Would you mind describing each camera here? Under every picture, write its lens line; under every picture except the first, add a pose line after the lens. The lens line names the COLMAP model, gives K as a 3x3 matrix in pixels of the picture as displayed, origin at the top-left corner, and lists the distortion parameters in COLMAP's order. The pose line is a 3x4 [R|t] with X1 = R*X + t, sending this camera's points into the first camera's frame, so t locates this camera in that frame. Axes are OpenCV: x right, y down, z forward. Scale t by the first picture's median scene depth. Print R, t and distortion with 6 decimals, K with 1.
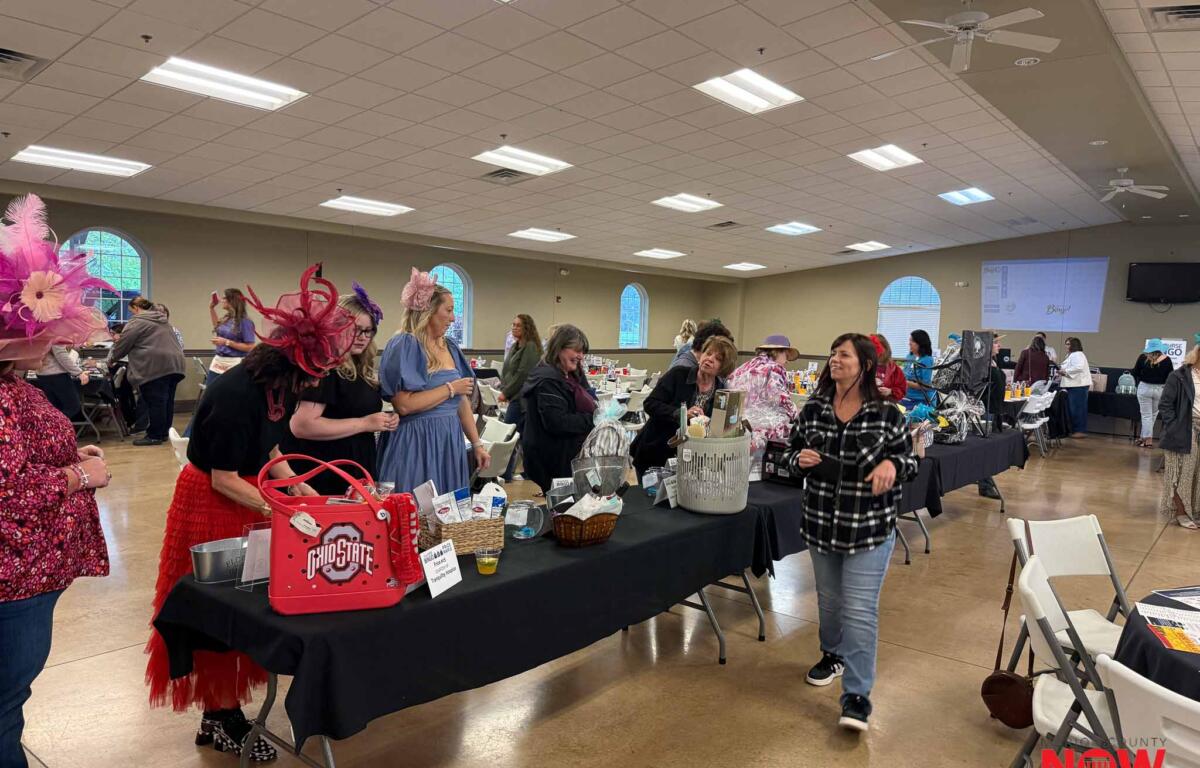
lens RADIAL K [[845.2, 0, 621.1], [0, 845.2, 389.2], [0, 0, 1]] dist [0.075697, -0.113180]
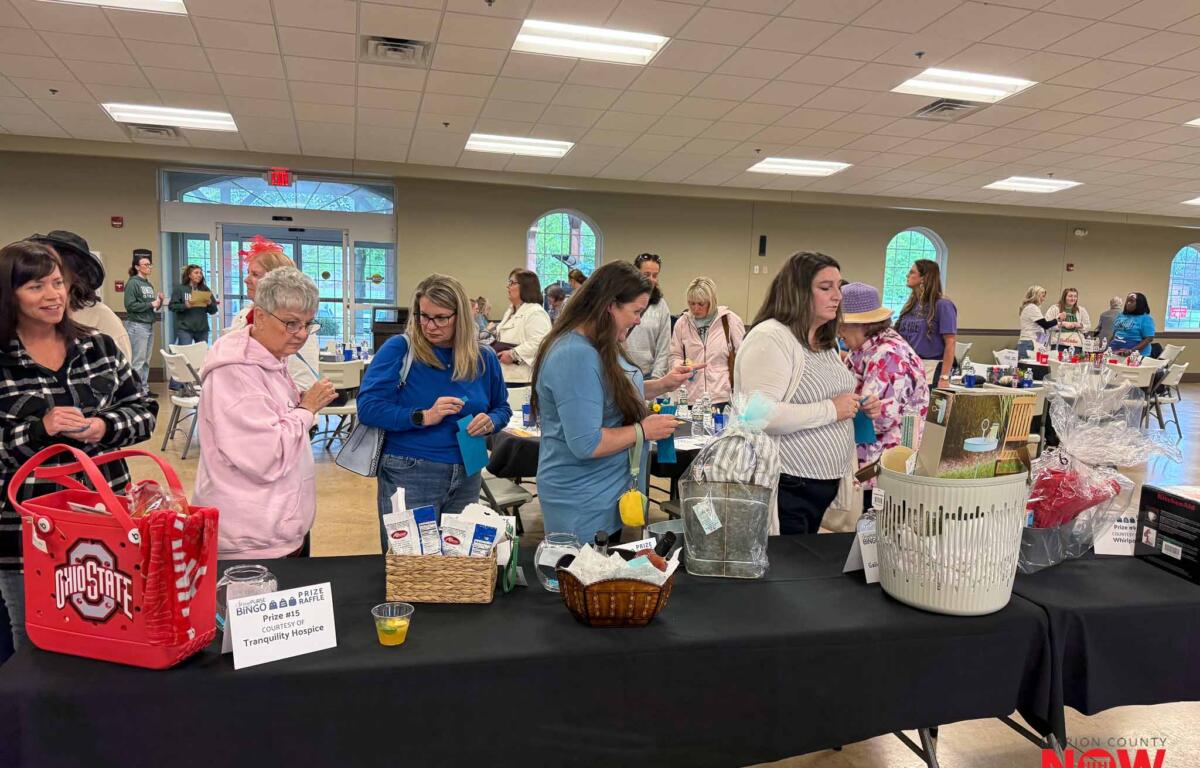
lens RADIAL K [[845.2, 0, 621.1], [0, 845.2, 389.2], [0, 0, 1]] dist [0.075697, -0.113180]
pose [[0.805489, 0.061559, -0.589405, 0.330373], [-0.048433, 0.998101, 0.038056, -0.011715], [0.590629, -0.002107, 0.806941, 0.519531]]
